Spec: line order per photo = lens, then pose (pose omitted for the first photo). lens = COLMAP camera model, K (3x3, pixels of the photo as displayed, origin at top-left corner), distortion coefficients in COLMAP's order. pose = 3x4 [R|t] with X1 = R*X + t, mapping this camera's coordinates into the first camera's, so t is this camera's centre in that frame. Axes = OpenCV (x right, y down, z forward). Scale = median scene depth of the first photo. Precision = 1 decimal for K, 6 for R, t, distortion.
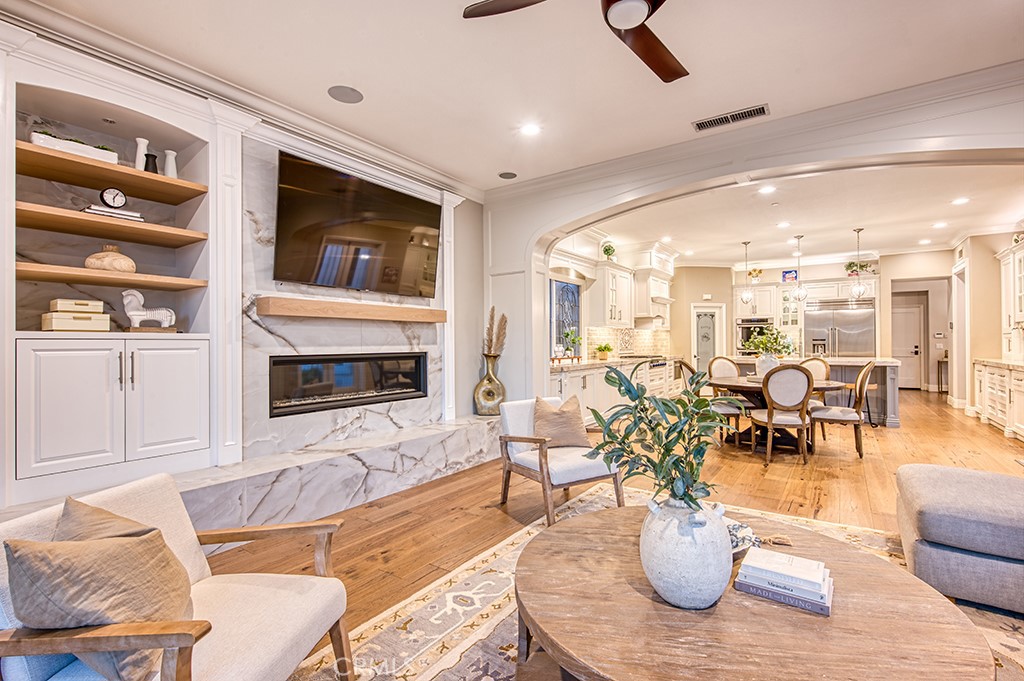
lens RADIAL K [[466.0, 0, 516.5], [0, 466.0, 342.0], [0, 0, 1]] dist [0.000601, -0.000089]
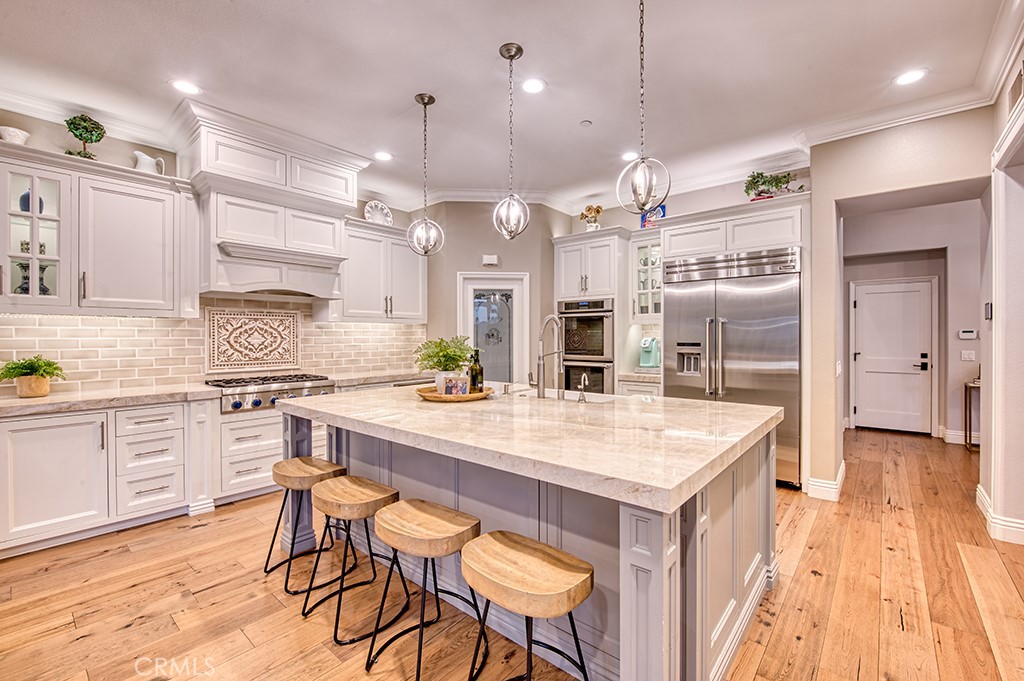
lens RADIAL K [[433.5, 0, 525.0], [0, 433.5, 339.1], [0, 0, 1]] dist [-0.010665, -0.000644]
pose [[0.996470, 0.004740, -0.083821, 2.089143], [-0.004289, 0.999975, 0.005557, -0.045656], [0.083846, -0.005178, 0.996465, 2.216250]]
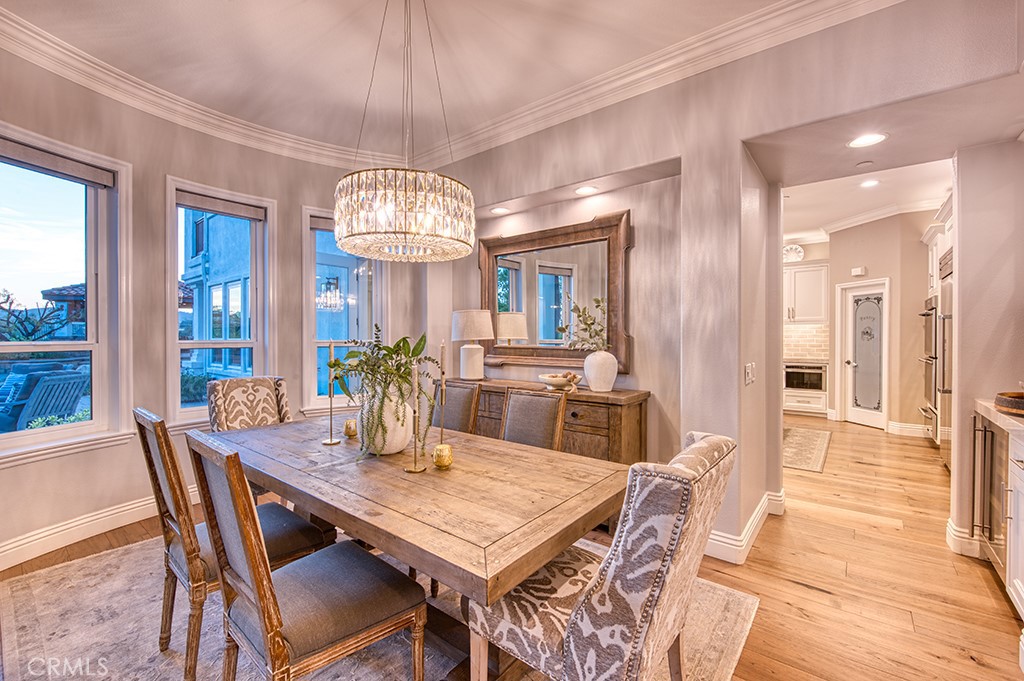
lens RADIAL K [[430.1, 0, 514.0], [0, 430.1, 337.3], [0, 0, 1]] dist [-0.001394, -0.000473]
pose [[-0.062377, 0.011282, -0.997989, 4.433586], [0.004985, 0.999927, 0.010992, -0.062039], [0.998040, -0.004289, -0.062429, 2.389084]]
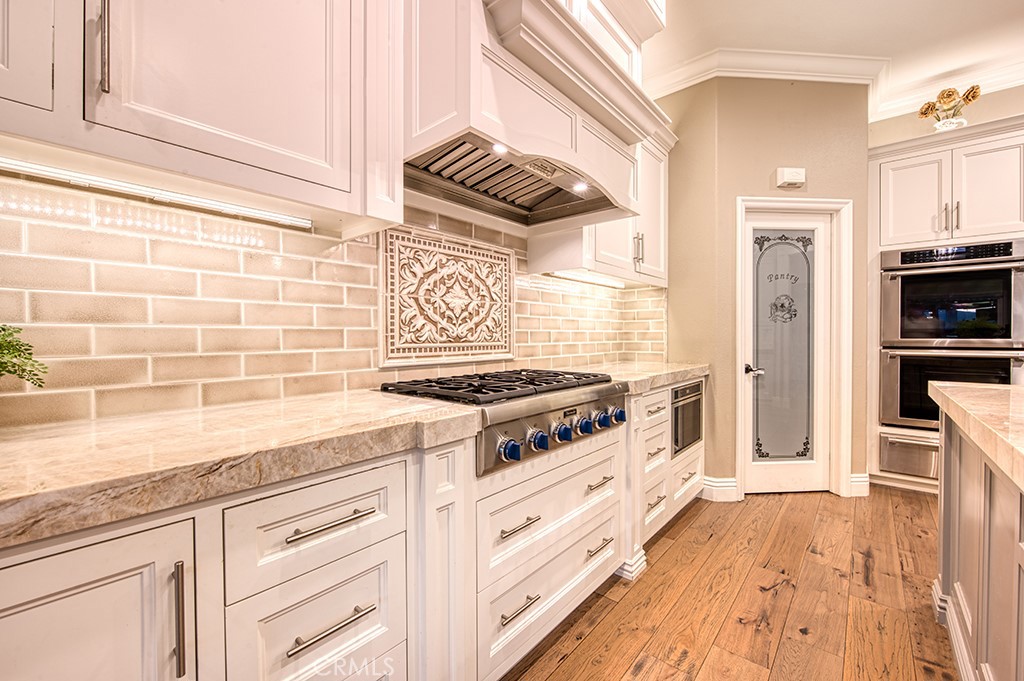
lens RADIAL K [[409.4, 0, 517.9], [0, 409.4, 341.1], [0, 0, 1]] dist [-0.001345, -0.004671]
pose [[0.994767, 0.006216, -0.101980, 1.098040], [-0.004815, 0.999891, 0.013976, 0.039174], [0.102056, -0.013412, 0.994688, 3.036837]]
